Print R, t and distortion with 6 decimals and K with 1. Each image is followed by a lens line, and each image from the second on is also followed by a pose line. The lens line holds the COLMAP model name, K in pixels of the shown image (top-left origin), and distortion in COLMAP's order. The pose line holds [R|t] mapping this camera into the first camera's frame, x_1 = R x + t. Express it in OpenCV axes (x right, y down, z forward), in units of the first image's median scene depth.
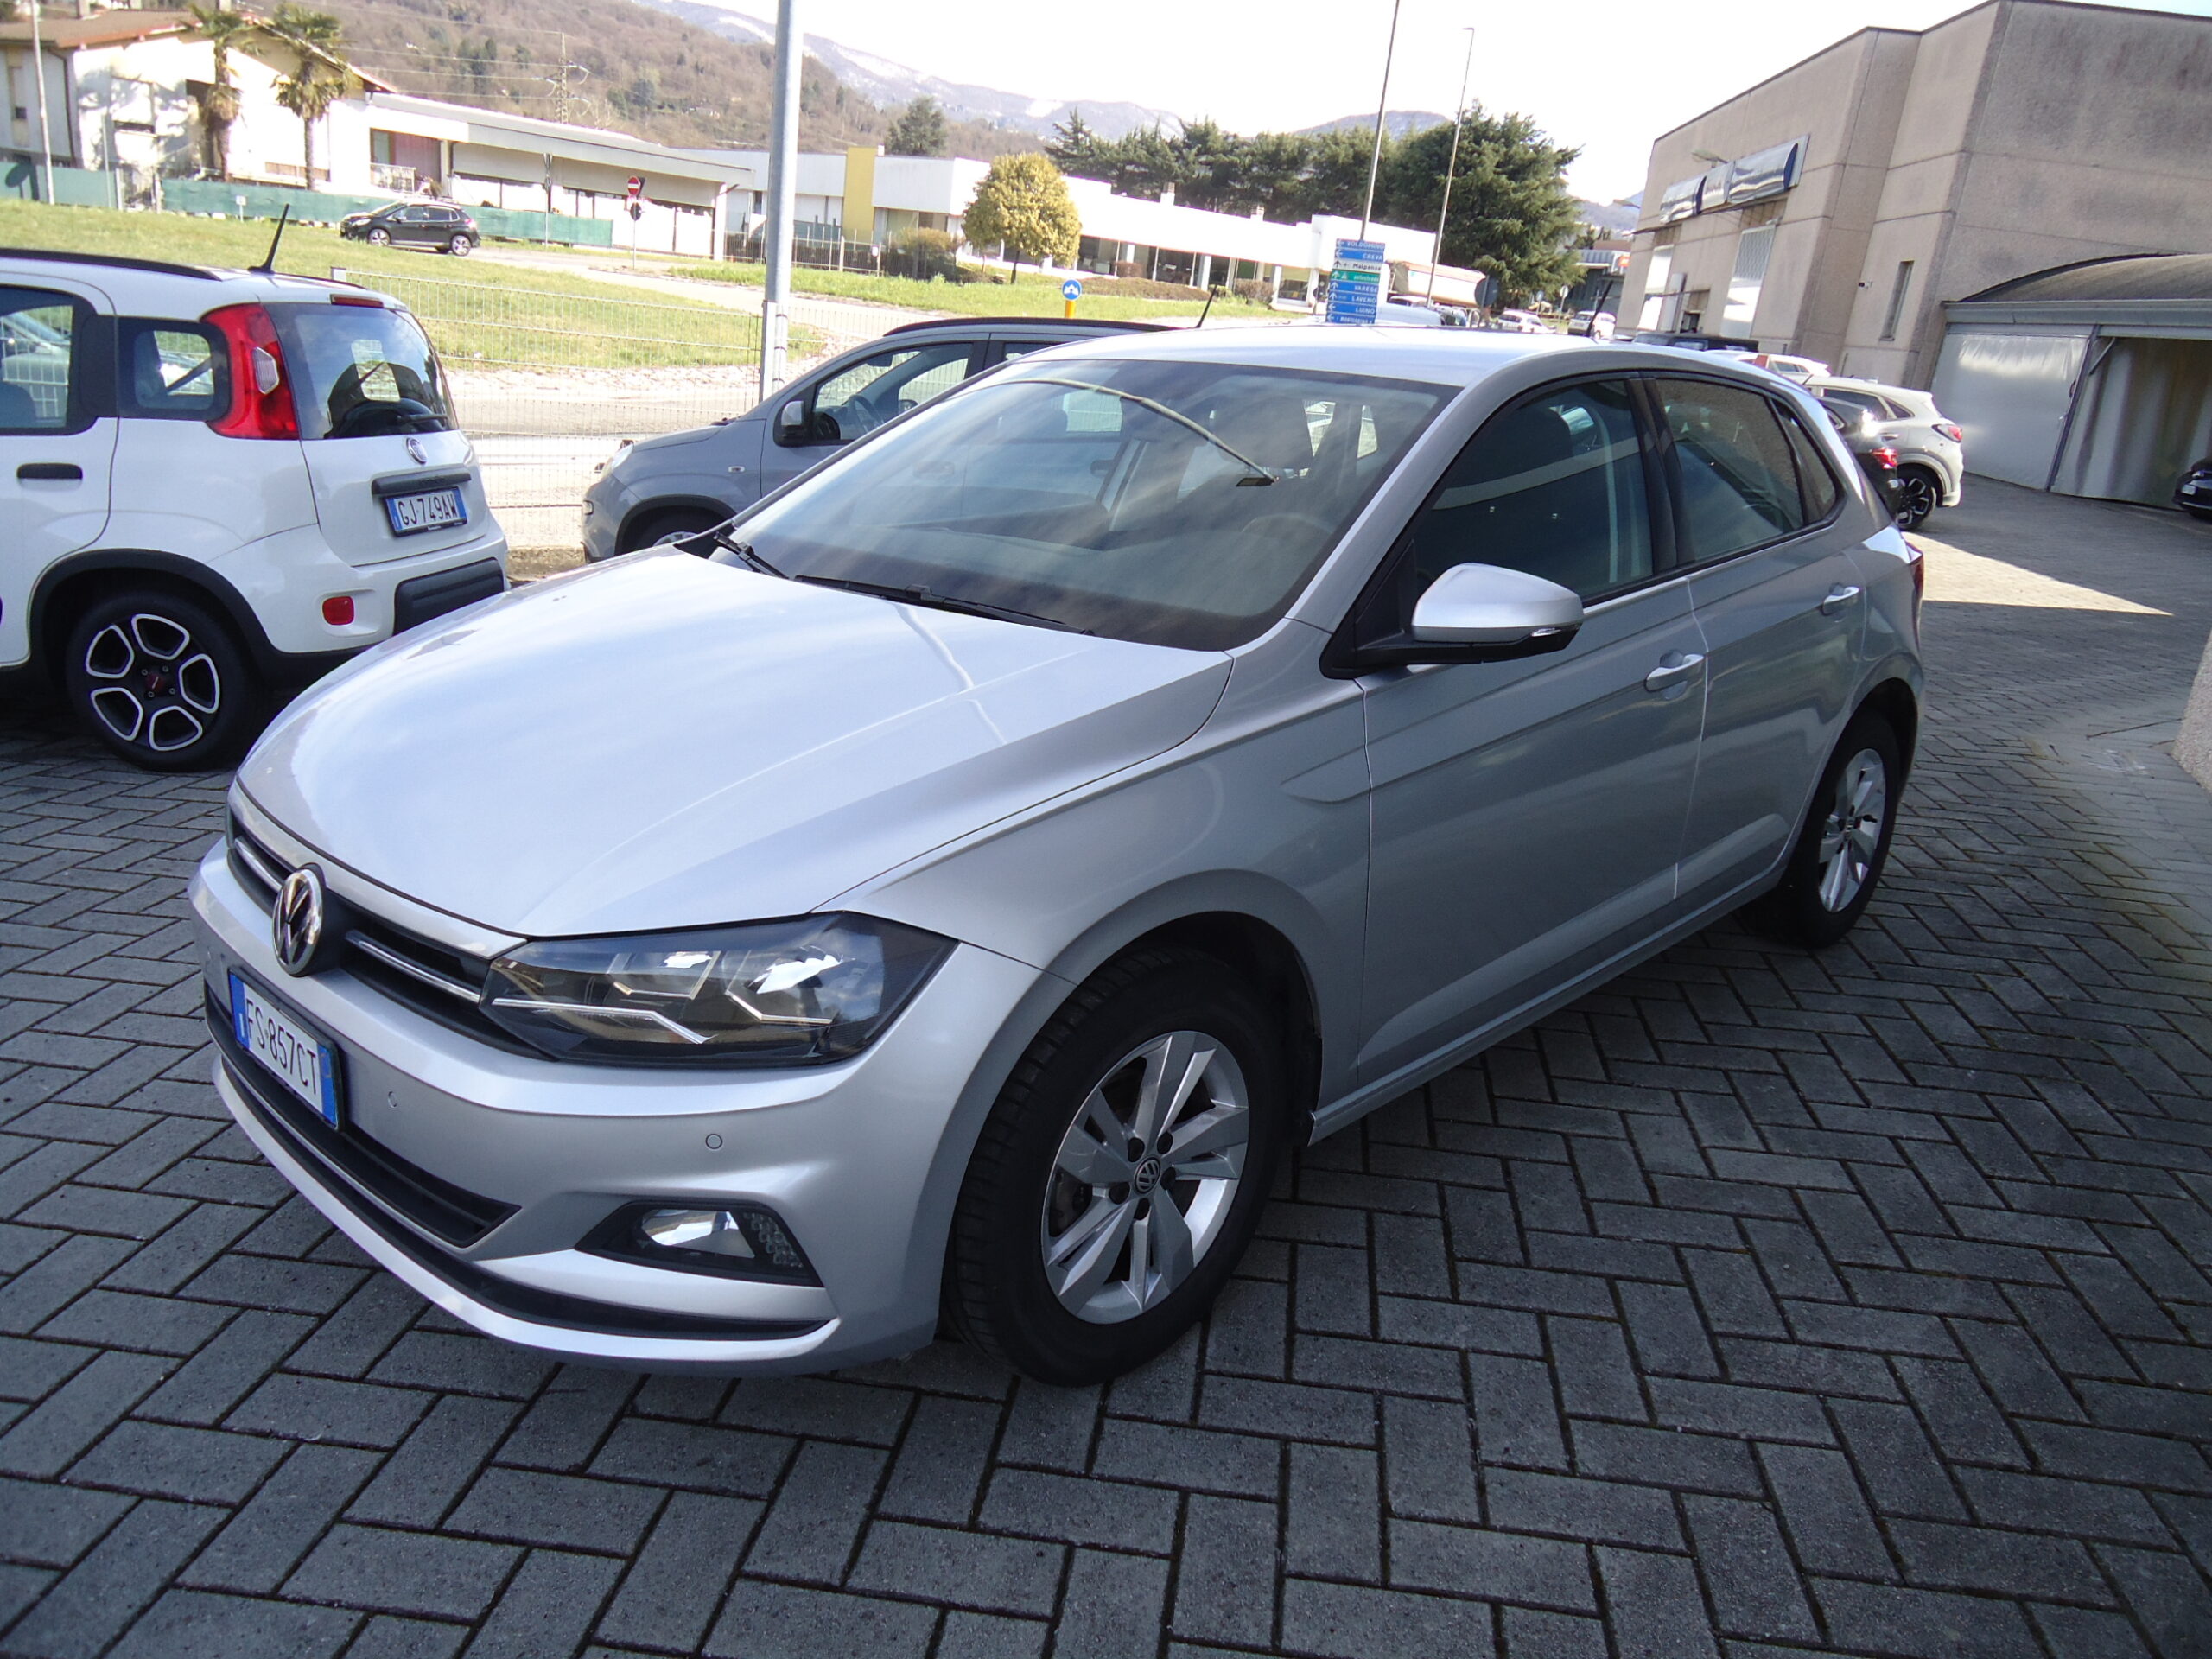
lens RADIAL K [[1610.0, 0, 1106.0], [0, 1610.0, 829.5], [0, 0, 1]] dist [-0.004646, 0.005203]
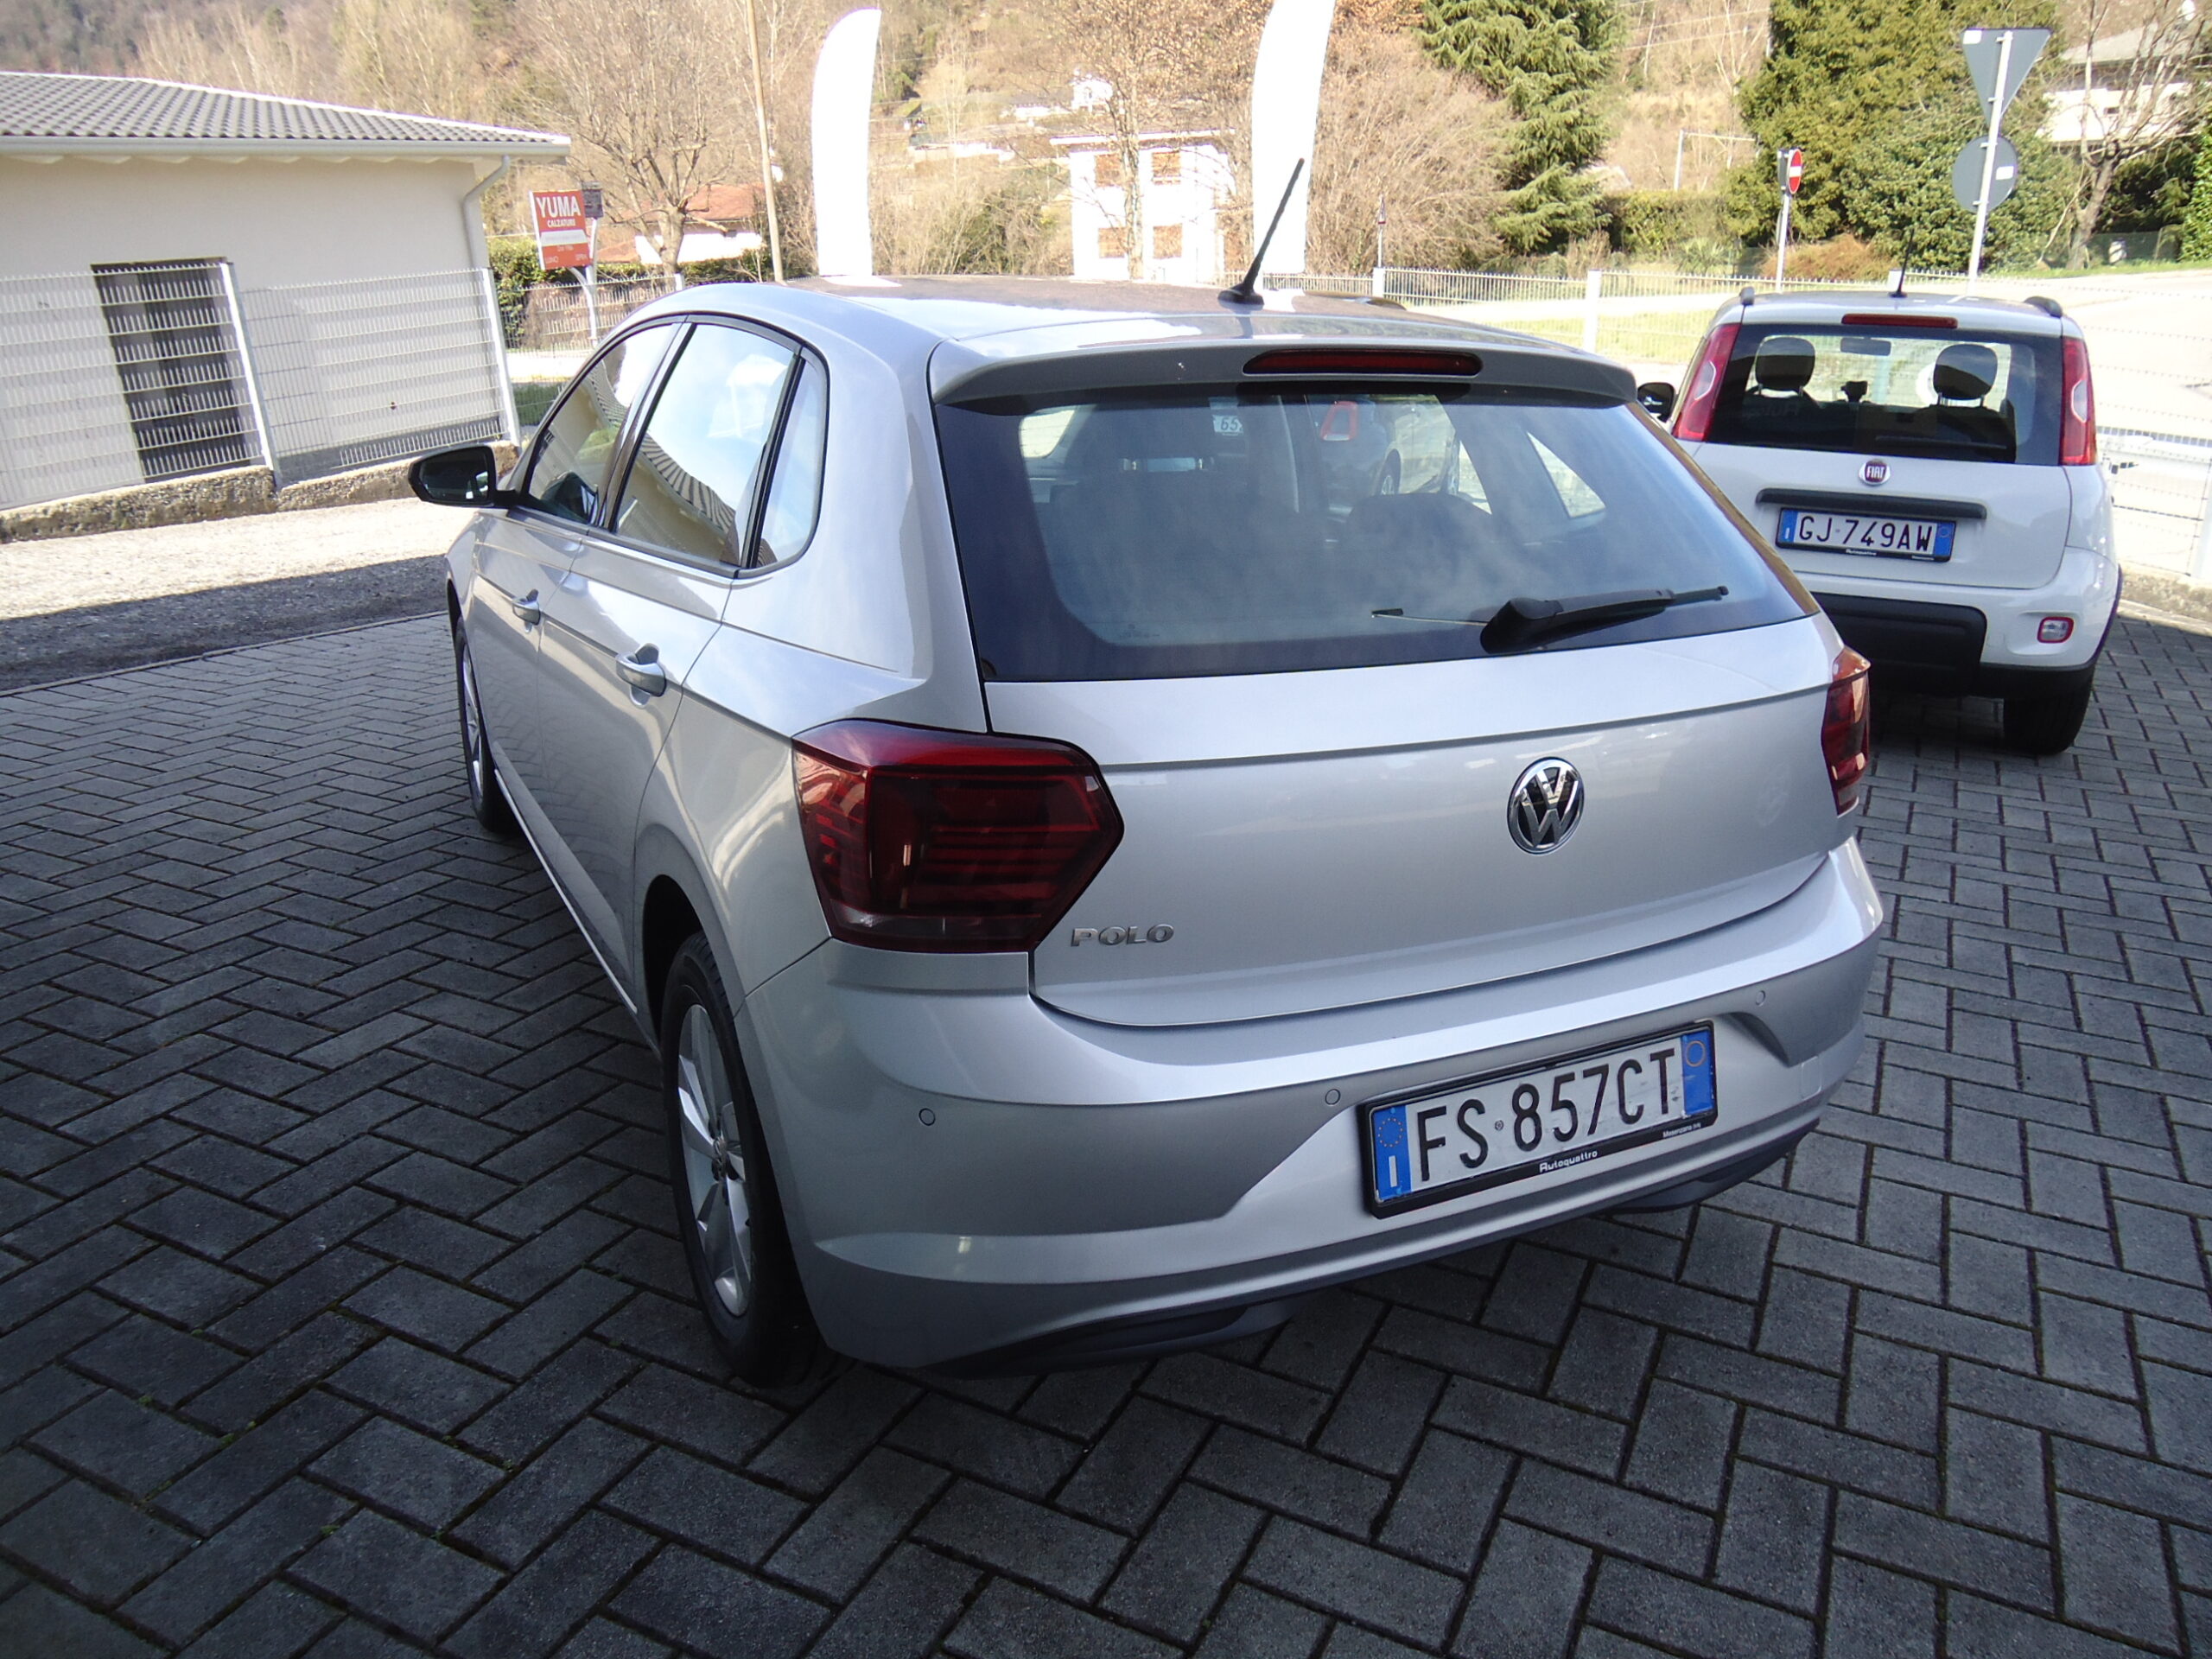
lens RADIAL K [[1607.5, 0, 1117.5], [0, 1607.5, 830.8], [0, 0, 1]] dist [0.002795, 0.005126]
pose [[-0.318730, 0.251401, -0.913898, 0.663247], [-0.307680, 0.884530, 0.350629, -0.246699], [0.896518, 0.392944, -0.204575, 0.886245]]
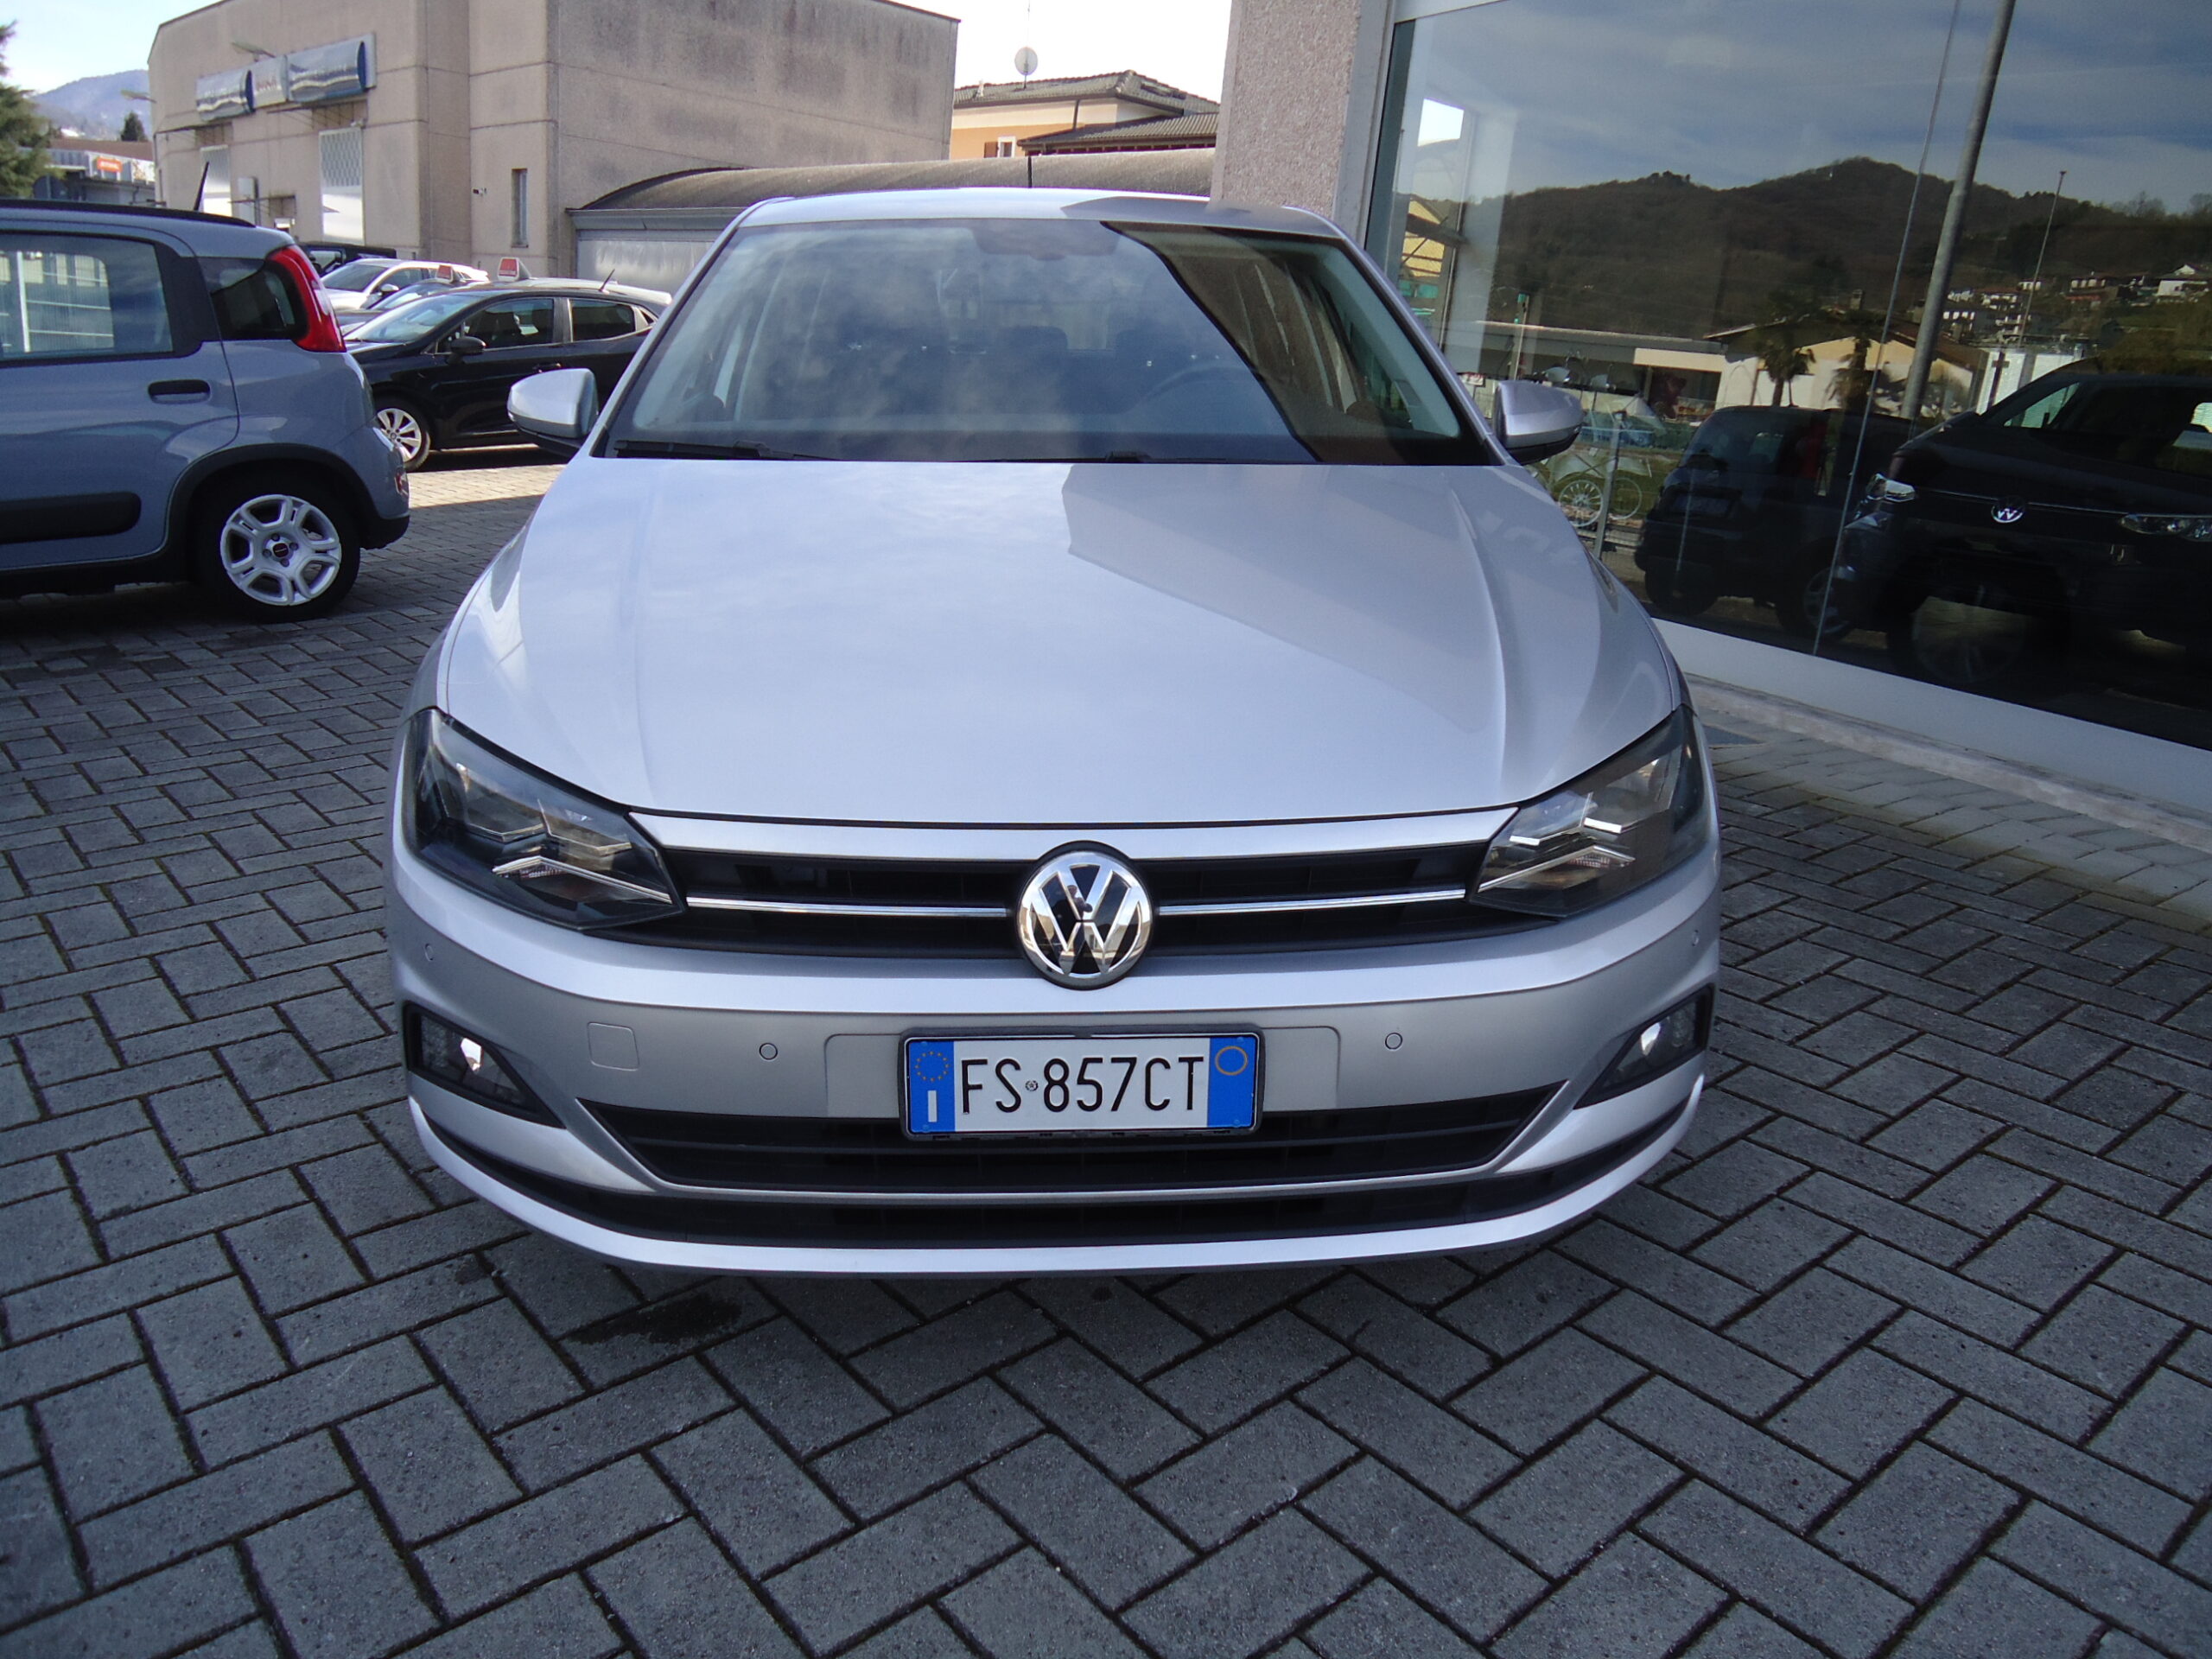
lens RADIAL K [[1607.5, 0, 1117.5], [0, 1607.5, 830.8], [0, 0, 1]] dist [0.002795, 0.005126]
pose [[0.673602, -0.260322, 0.691732, -0.402053], [0.226127, 0.963626, 0.142446, -0.035899], [-0.703653, 0.060467, 0.707966, 0.173438]]
